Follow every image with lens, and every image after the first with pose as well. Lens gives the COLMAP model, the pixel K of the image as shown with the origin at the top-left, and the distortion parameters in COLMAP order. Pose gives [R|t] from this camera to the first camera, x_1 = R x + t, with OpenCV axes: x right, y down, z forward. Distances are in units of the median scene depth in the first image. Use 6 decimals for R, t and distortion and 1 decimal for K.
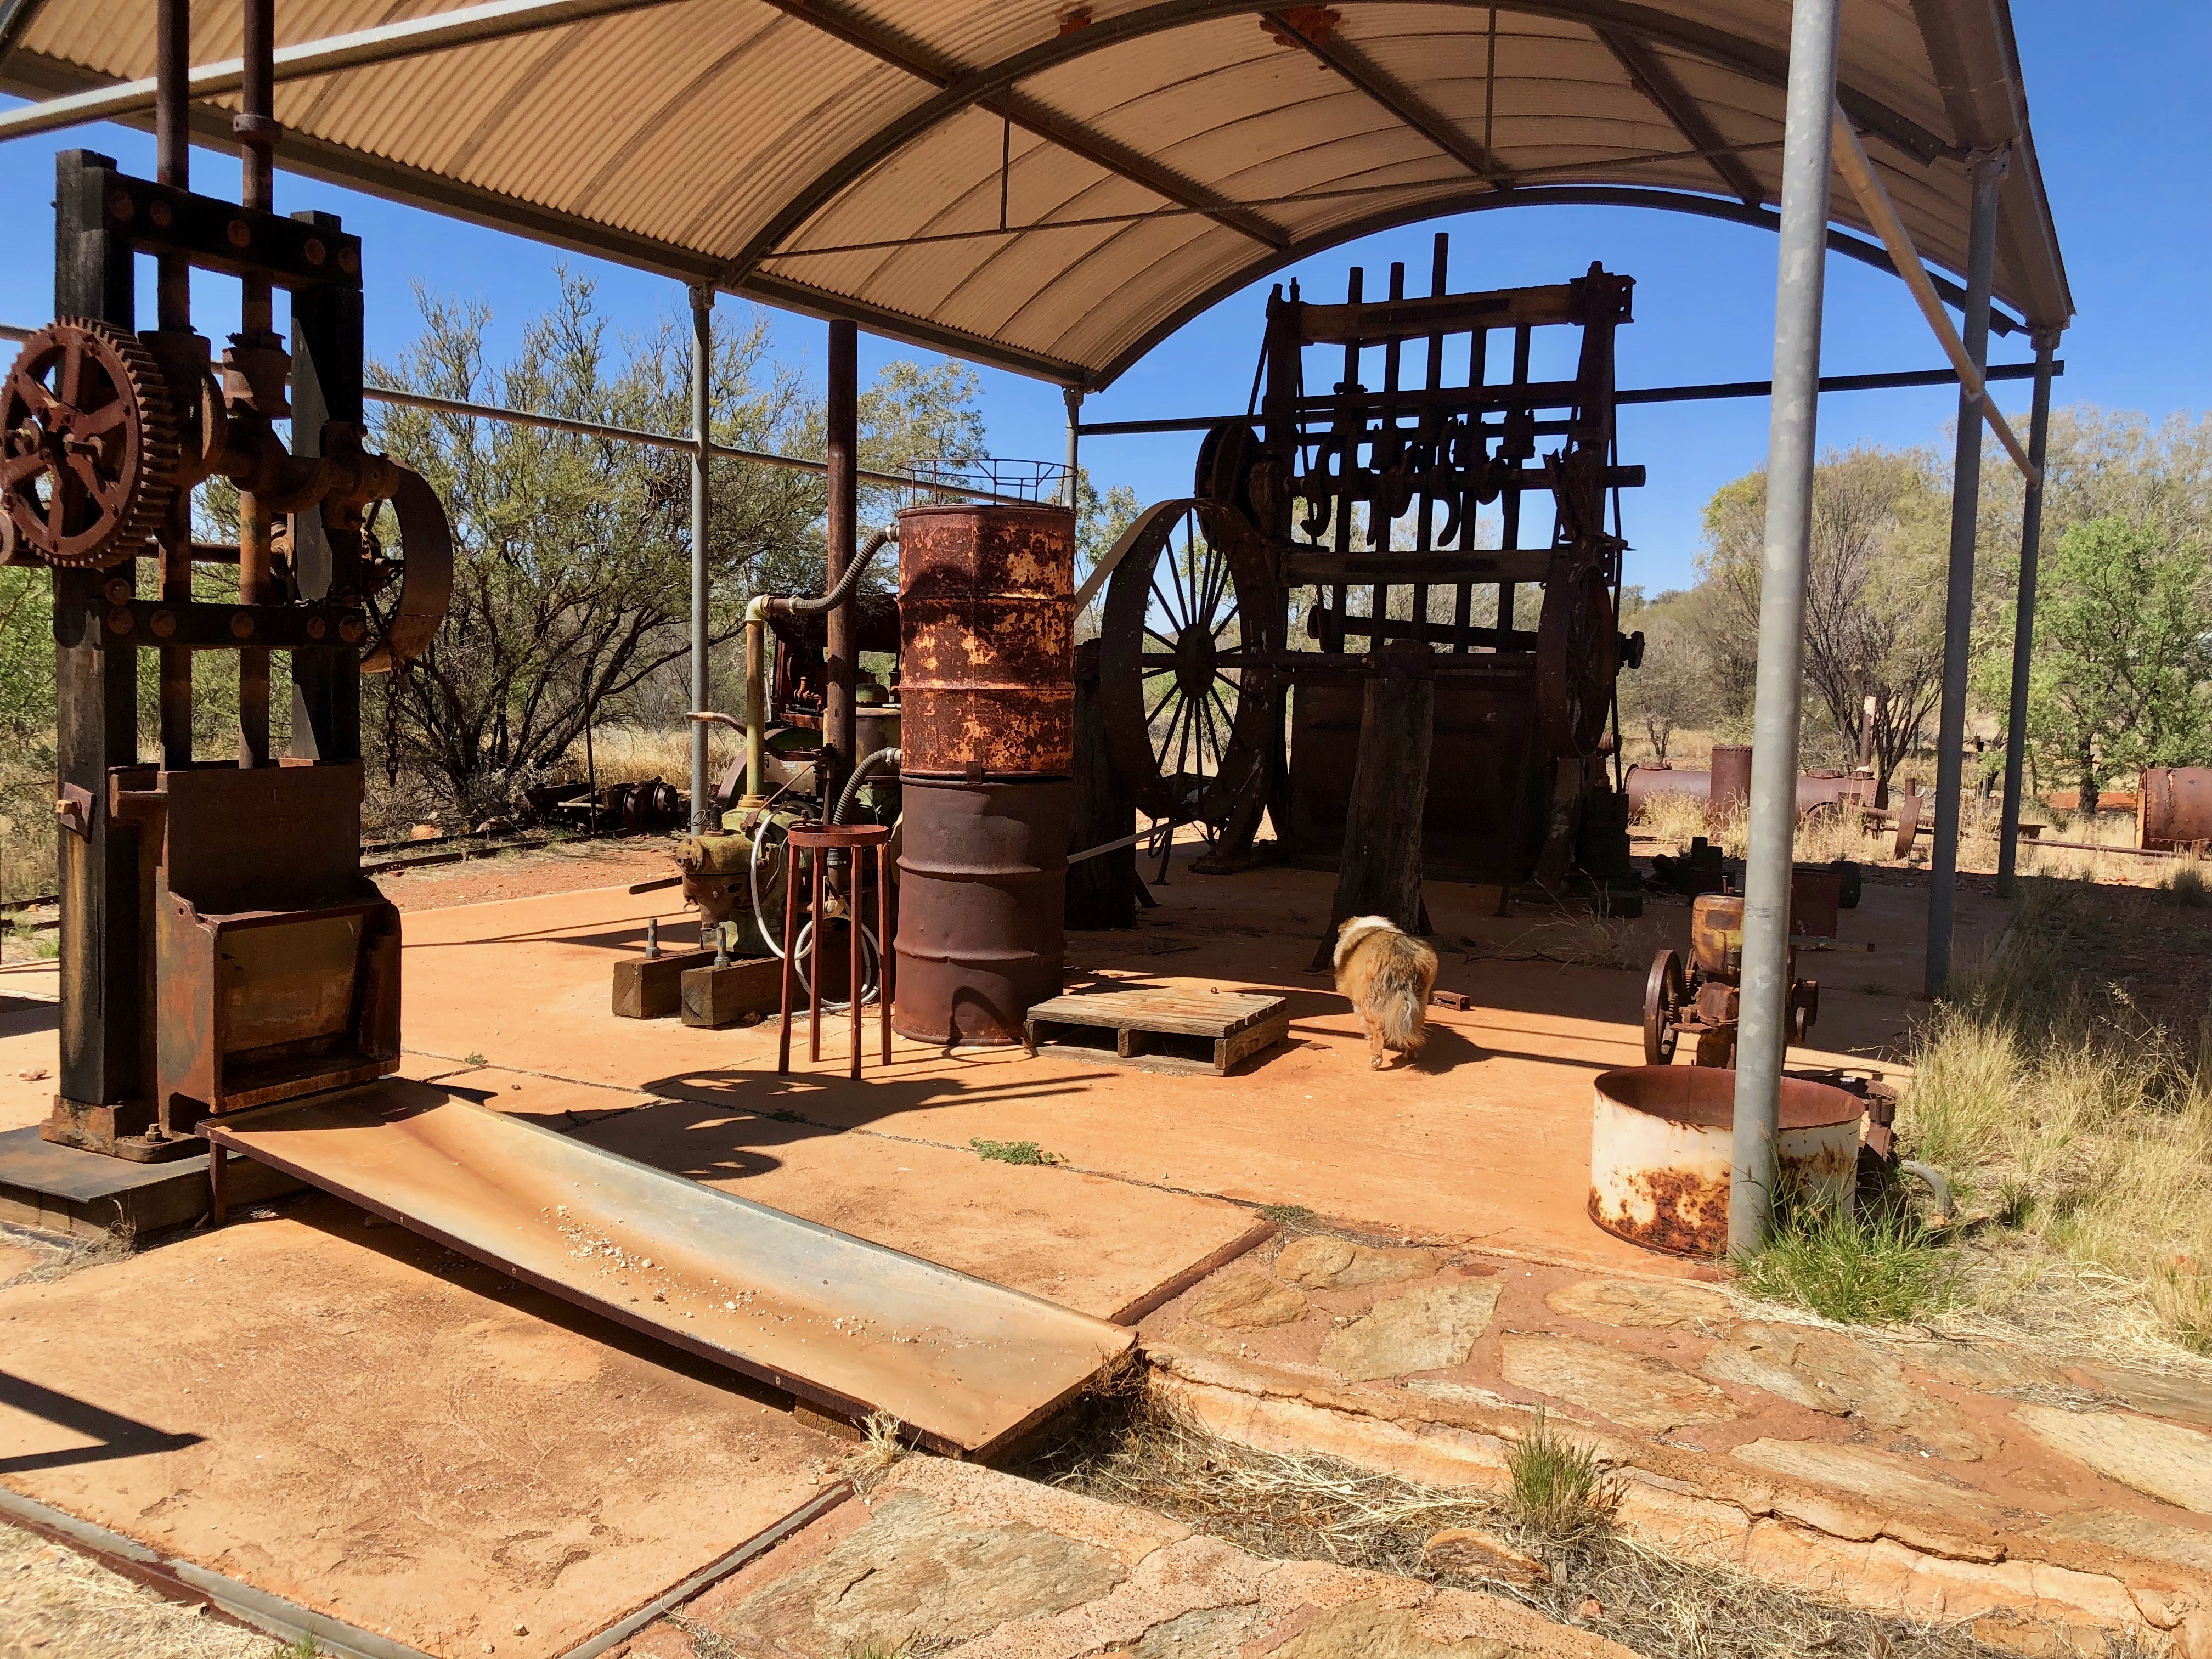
lens RADIAL K [[1847.9, 0, 1106.0], [0, 1847.9, 829.5], [0, 0, 1]] dist [-0.011377, -0.010274]
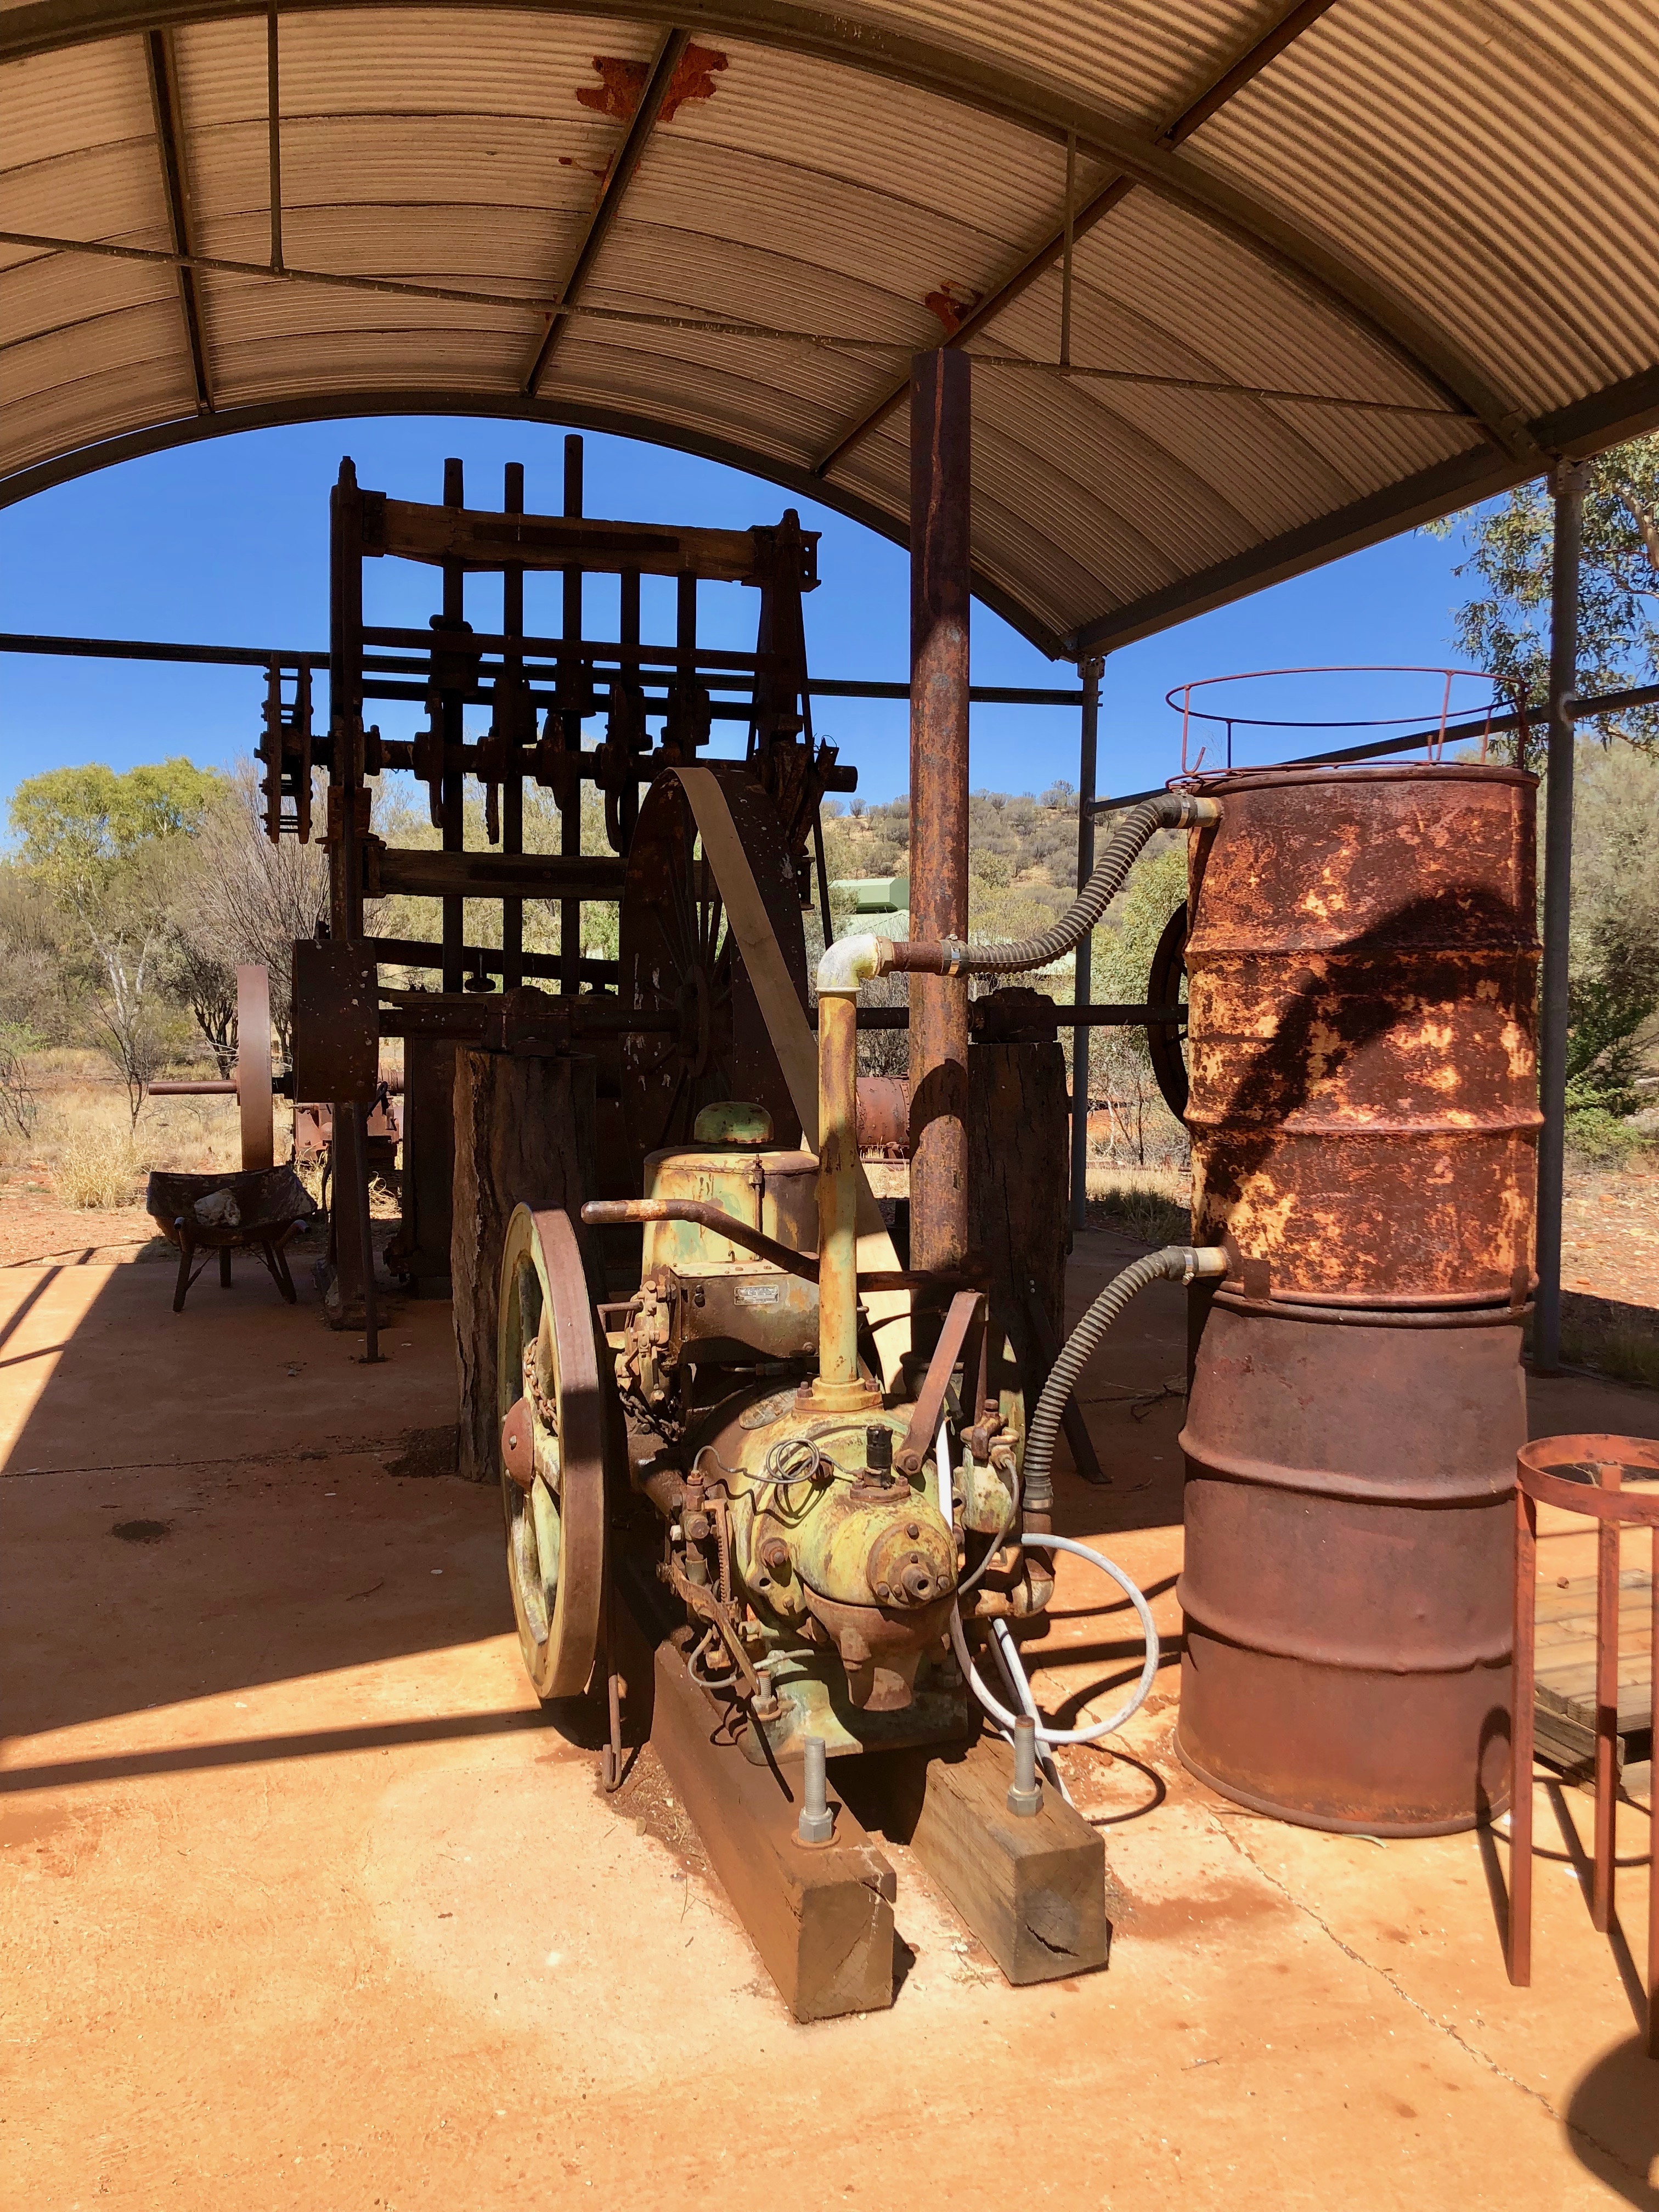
lens RADIAL K [[1847.9, 0, 950.5], [0, 1847.9, 1079.2], [0, 0, 1]] dist [-0.011377, -0.010274]
pose [[0.658372, -0.047263, 0.751207, -0.296732], [0.071115, 0.997468, 0.000431, -0.053292], [-0.749325, 0.053139, 0.660066, 0.413530]]
